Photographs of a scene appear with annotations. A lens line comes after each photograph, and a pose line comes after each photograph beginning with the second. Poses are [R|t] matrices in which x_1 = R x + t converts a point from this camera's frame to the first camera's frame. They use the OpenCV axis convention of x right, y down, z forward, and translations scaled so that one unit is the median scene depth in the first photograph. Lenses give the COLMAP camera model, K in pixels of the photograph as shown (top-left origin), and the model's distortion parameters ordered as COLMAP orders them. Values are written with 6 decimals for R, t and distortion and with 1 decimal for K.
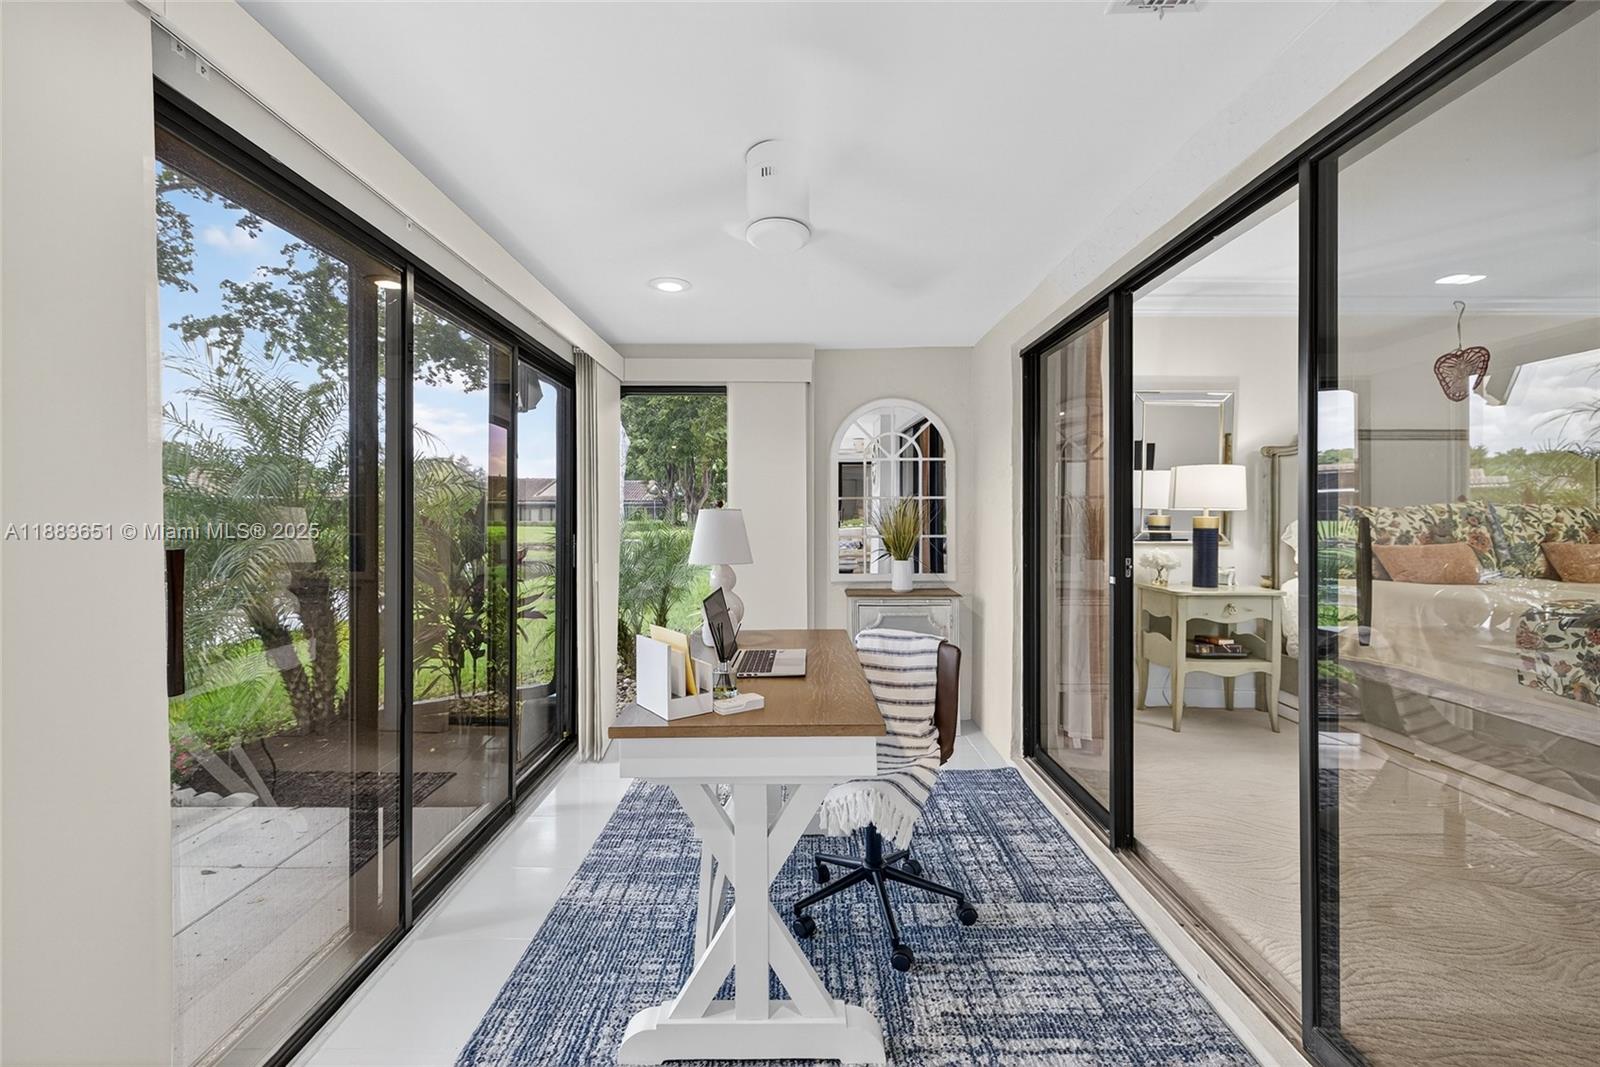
lens RADIAL K [[672.8, 0, 796.3], [0, 672.8, 517.4], [0, 0, 1]] dist [0.002330, -0.000256]
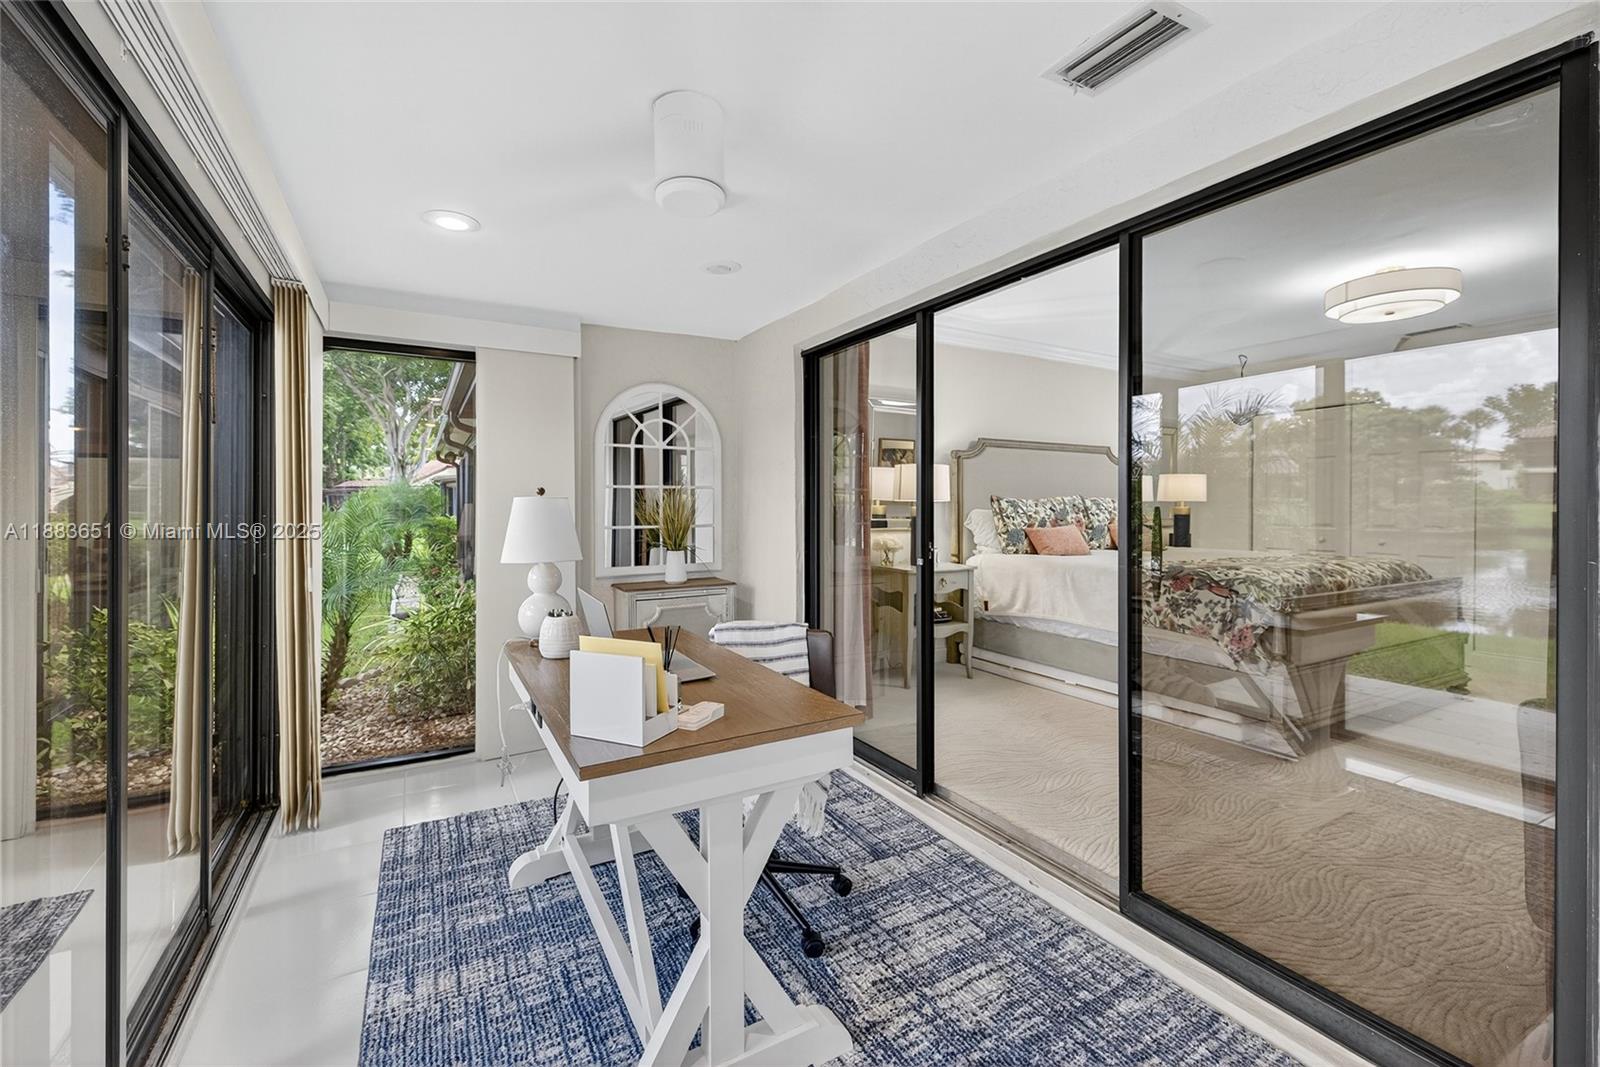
lens RADIAL K [[671.5, 0, 793.0], [0, 671.5, 514.6], [0, 0, 1]] dist [0.003868, -0.000192]
pose [[0.874693, -0.006491, 0.484633, -0.301431], [0.002277, 0.999954, 0.009283, 0.002921], [-0.484671, -0.007017, 0.874668, 0.121793]]
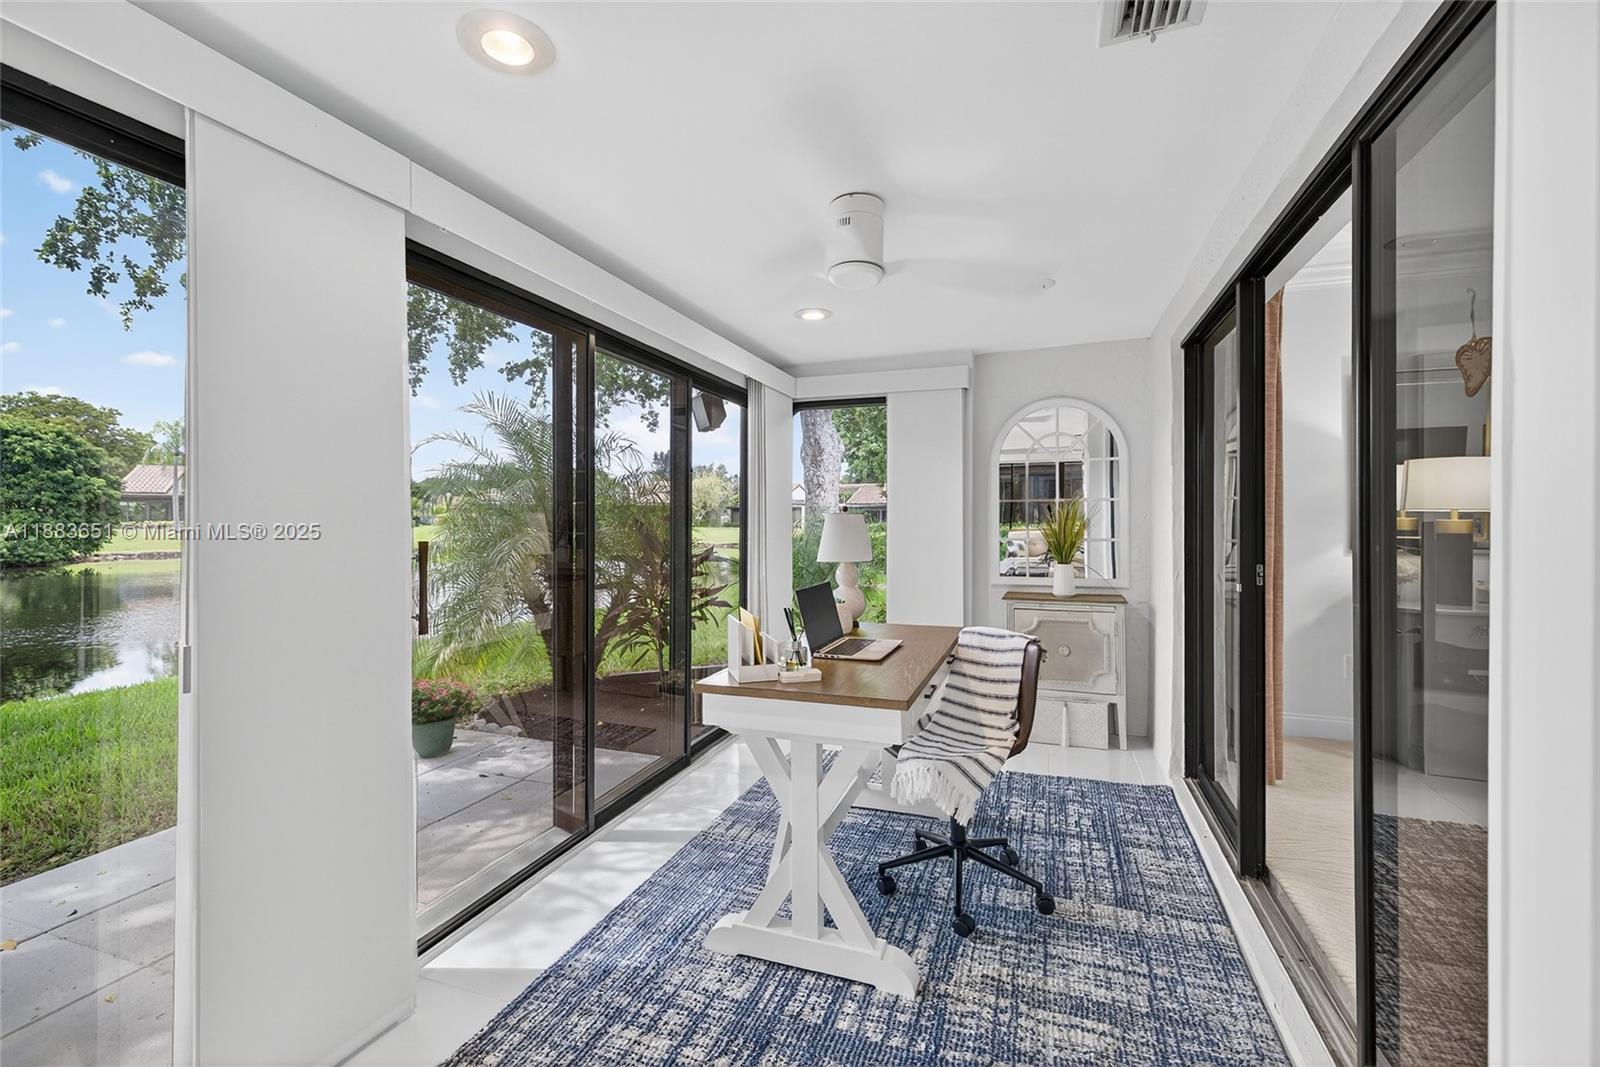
lens RADIAL K [[678.9, 0, 798.2], [0, 678.9, 520.3], [0, 0, 1]] dist [0.000055, 0.000207]
pose [[0.940122, 0.000515, -0.340837, 0.240206], [-0.000395, 1.000000, 0.000420, -0.001035], [0.340838, -0.000261, 0.940122, -0.105646]]
